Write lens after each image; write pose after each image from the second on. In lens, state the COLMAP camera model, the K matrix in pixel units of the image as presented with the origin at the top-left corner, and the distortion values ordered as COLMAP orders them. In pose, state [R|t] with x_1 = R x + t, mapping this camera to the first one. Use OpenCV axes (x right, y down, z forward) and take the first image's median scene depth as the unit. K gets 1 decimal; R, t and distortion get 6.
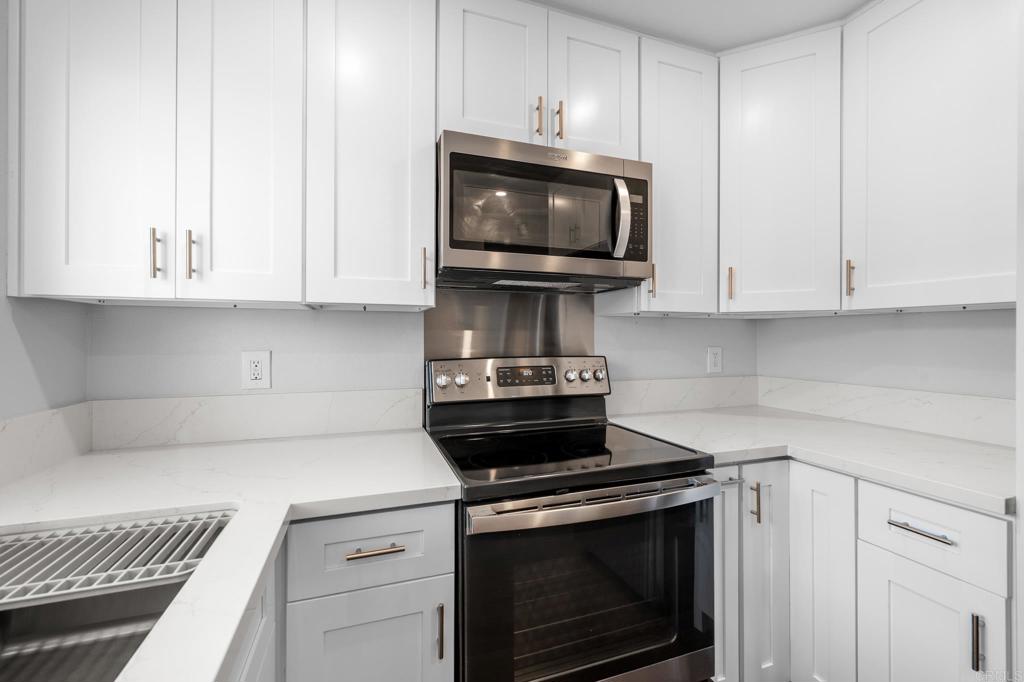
lens RADIAL K [[406.5, 0, 504.0], [0, 406.5, 337.8], [0, 0, 1]] dist [0.000252, -0.000013]
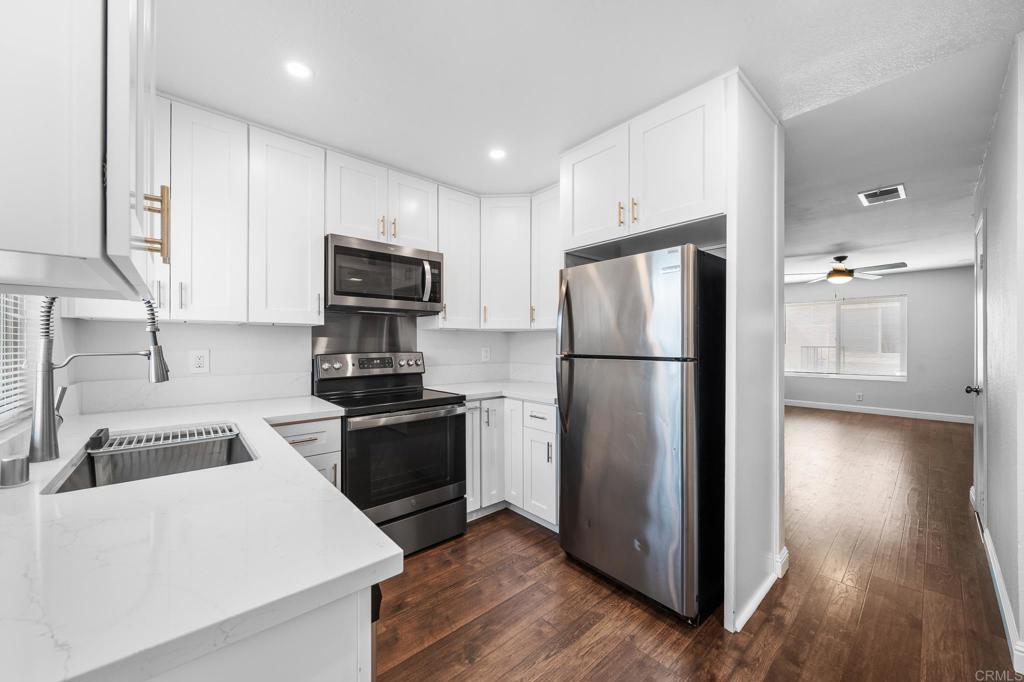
lens RADIAL K [[375.0, 0, 505.5], [0, 375.0, 343.5], [0, 0, 1]] dist [-0.000430, -0.000005]
pose [[0.925434, -0.000481, 0.378908, -0.047717], [-0.001092, 0.999992, 0.003935, 0.001282], [-0.378907, -0.004056, 0.925426, -0.821163]]
